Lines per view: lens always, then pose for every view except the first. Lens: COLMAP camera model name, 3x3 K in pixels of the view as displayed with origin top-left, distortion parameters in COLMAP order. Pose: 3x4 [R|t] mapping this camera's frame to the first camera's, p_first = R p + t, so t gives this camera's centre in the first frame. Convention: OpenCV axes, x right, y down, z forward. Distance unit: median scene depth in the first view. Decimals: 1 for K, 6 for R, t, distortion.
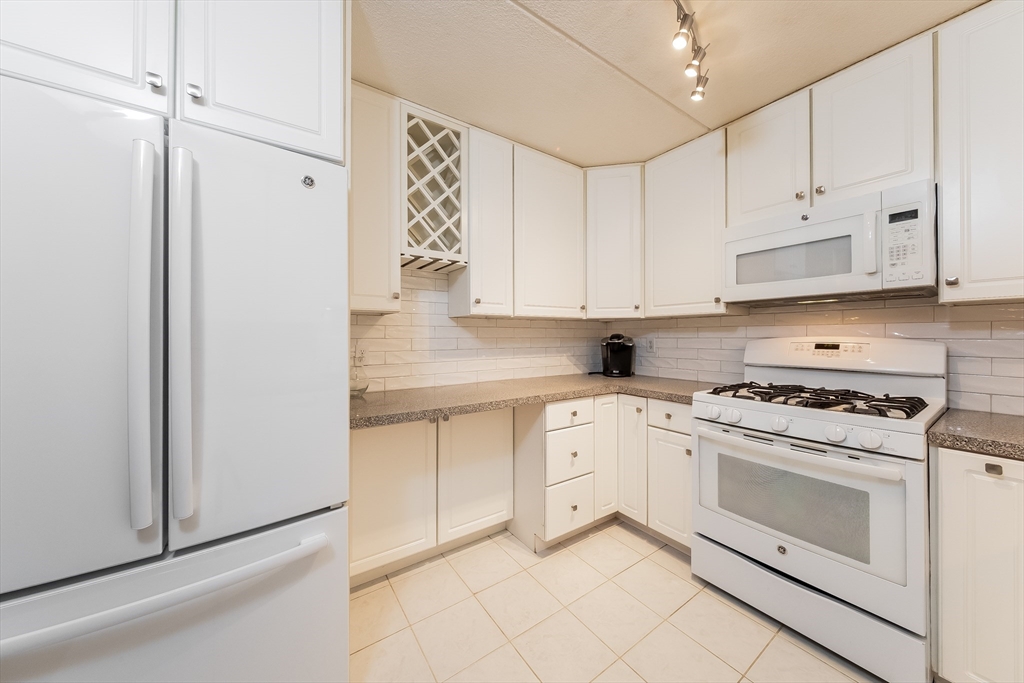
lens RADIAL K [[352.8, 0, 512.2], [0, 352.8, 333.2], [0, 0, 1]] dist [0.015039, -0.000281]
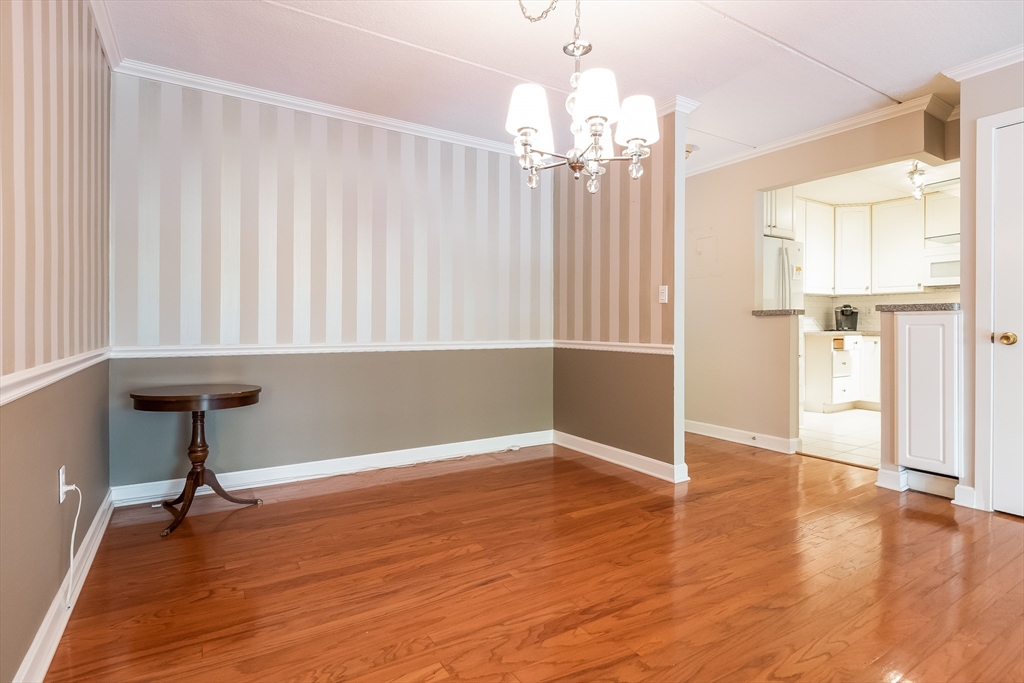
lens RADIAL K [[522.5, 0, 513.7], [0, 522.5, 327.9], [0, 0, 1]] dist [0.000613, -0.004076]
pose [[0.998961, -0.000973, -0.045570, -1.680551], [0.001676, 0.999880, 0.015390, 0.104819], [0.045550, -0.015450, 0.998843, -2.179550]]
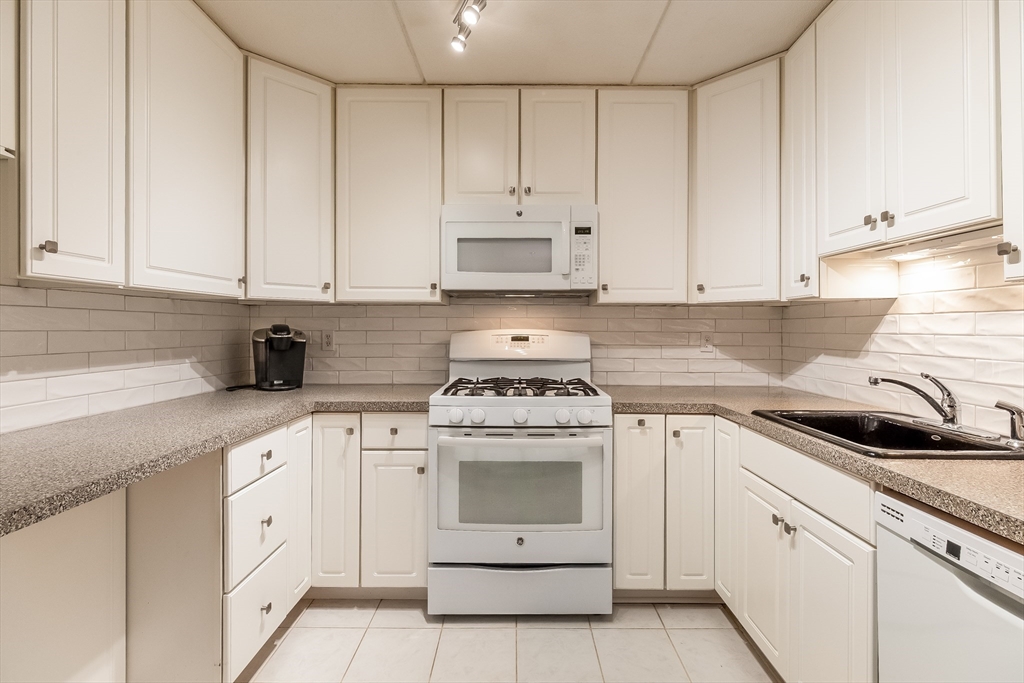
lens RADIAL K [[481.2, 0, 513.7], [0, 481.2, 328.7], [0, 0, 1]] dist [0.025152, -0.004562]
pose [[0.576444, 0.003416, 0.817129, -0.291103], [-0.010722, 0.999937, 0.003383, 0.002887], [-0.817066, -0.010711, 0.576445, 0.188558]]
